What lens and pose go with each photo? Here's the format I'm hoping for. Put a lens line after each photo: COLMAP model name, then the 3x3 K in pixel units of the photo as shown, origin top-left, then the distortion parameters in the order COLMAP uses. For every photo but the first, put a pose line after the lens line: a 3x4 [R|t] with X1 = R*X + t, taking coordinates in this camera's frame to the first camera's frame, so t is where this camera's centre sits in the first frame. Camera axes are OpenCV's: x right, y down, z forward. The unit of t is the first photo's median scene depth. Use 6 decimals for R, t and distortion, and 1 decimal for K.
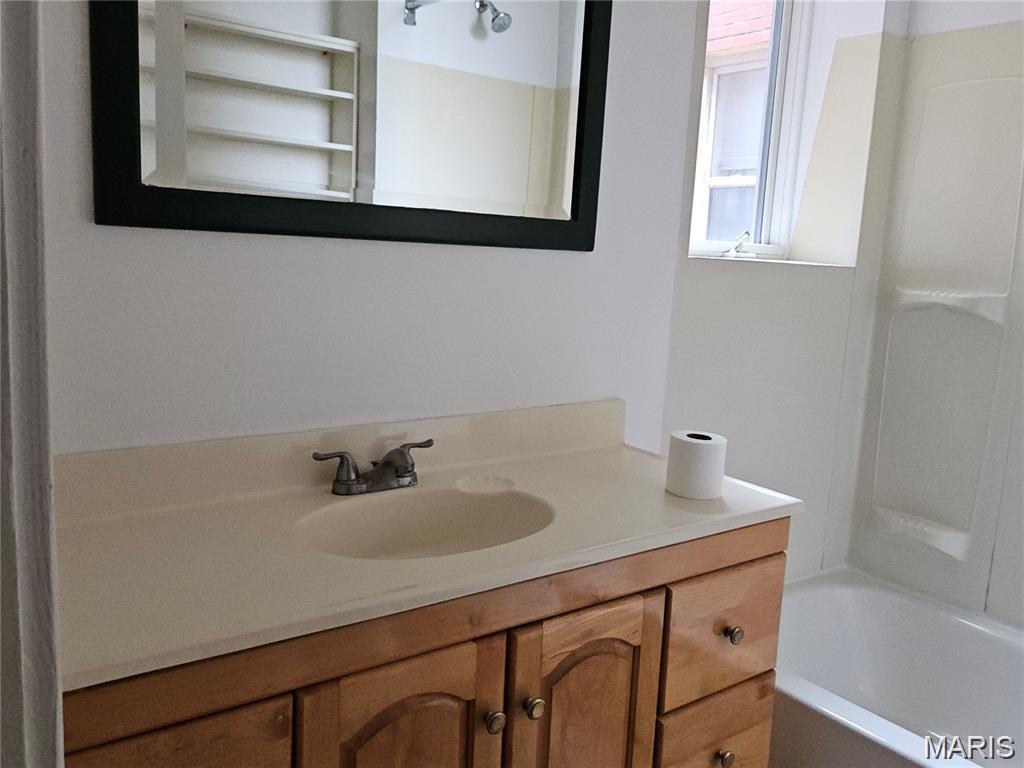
lens RADIAL K [[874.8, 0, 529.3], [0, 874.8, 386.8], [0, 0, 1]] dist [0.074030, -0.084610]
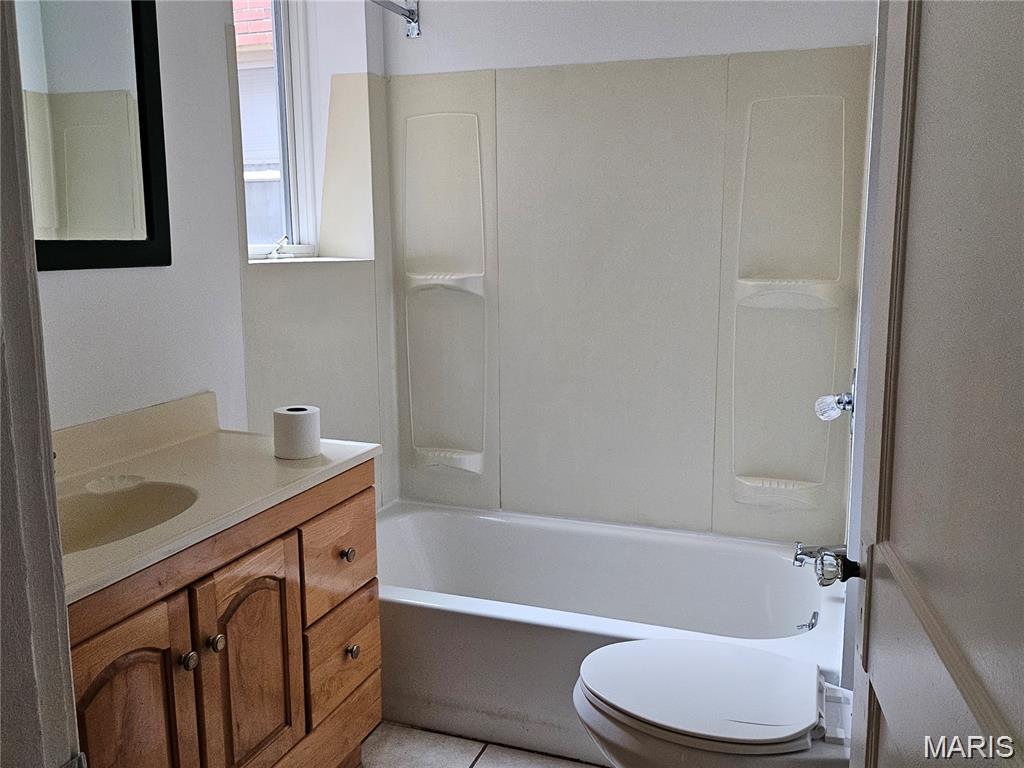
lens RADIAL K [[874.8, 0, 531.1], [0, 874.8, 373.9], [0, 0, 1]] dist [0.074030, -0.084610]
pose [[0.837637, -0.139257, 0.528179, -0.181959], [0.135010, 0.989737, 0.046836, -0.007326], [-0.529280, 0.032078, 0.847841, -0.240159]]
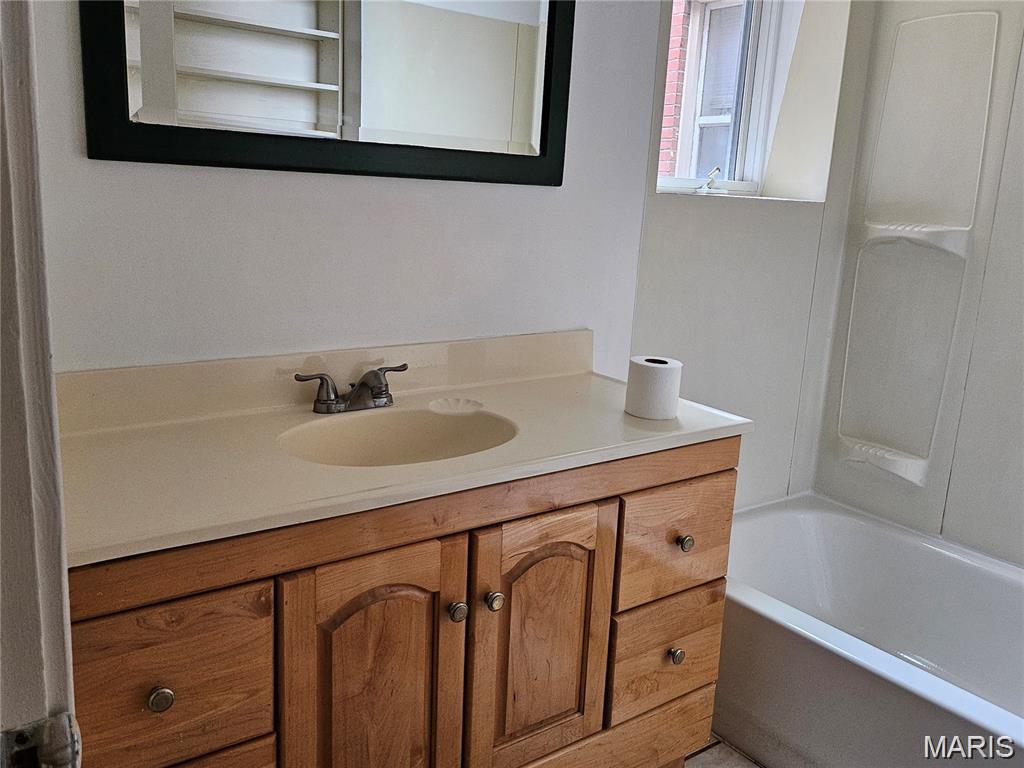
lens RADIAL K [[874.8, 0, 509.7], [0, 874.8, 384.4], [0, 0, 1]] dist [0.074030, -0.084610]
pose [[0.999764, 0.001014, -0.021693, 0.038480], [0.000260, 0.998278, 0.058659, 0.022506], [0.021715, -0.058651, 0.998042, -0.066900]]
